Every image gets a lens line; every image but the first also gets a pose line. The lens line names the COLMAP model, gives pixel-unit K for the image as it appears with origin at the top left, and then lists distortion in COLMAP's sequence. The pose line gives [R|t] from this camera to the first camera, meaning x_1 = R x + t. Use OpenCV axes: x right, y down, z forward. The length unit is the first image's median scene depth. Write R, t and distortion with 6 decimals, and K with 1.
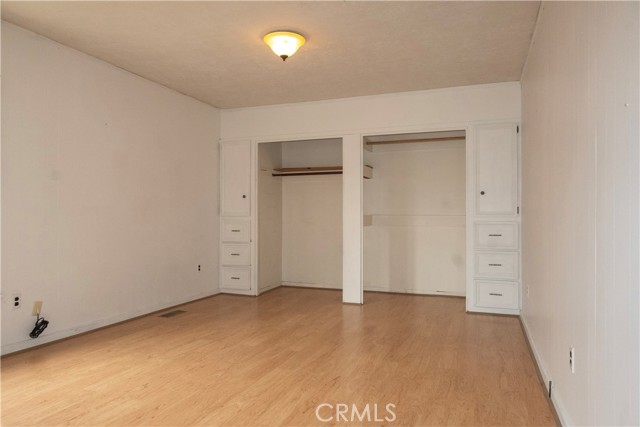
lens RADIAL K [[434.7, 0, 319.3], [0, 434.7, 214.4], [0, 0, 1]] dist [-0.005664, 0.002307]
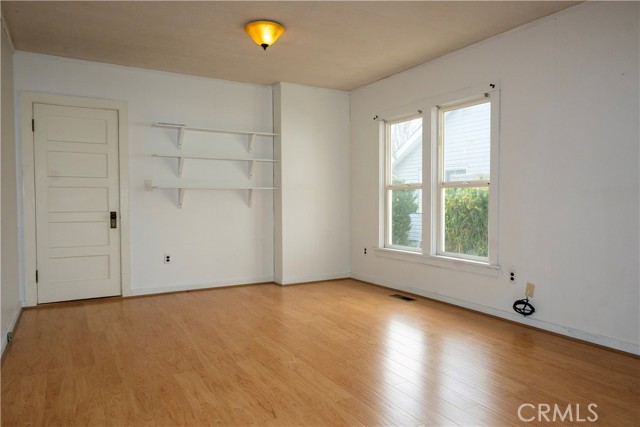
lens RADIAL K [[434.7, 0, 319.3], [0, 434.7, 214.4], [0, 0, 1]] dist [-0.005664, 0.002307]
pose [[-0.629958, 0.024889, -0.776230, 0.632211], [0.003840, 0.999574, 0.028935, 0.005773], [0.776620, 0.015247, -0.629785, 1.698743]]
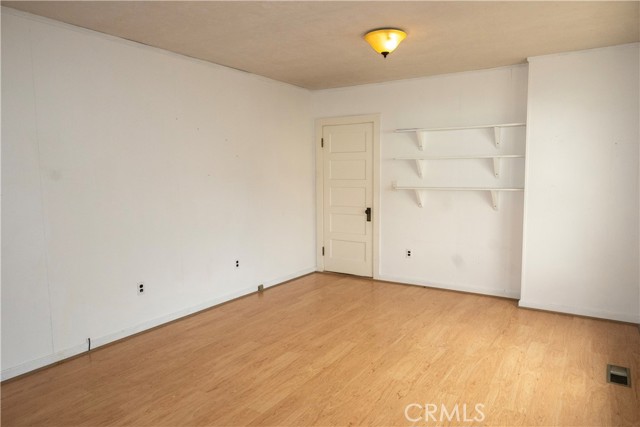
lens RADIAL K [[434.7, 0, 319.3], [0, 434.7, 214.4], [0, 0, 1]] dist [-0.005664, 0.002307]
pose [[-0.977554, -0.015039, 0.210147, -0.443662], [0.004344, 0.995798, 0.091471, -0.122905], [-0.210640, 0.090331, -0.973381, 2.074907]]
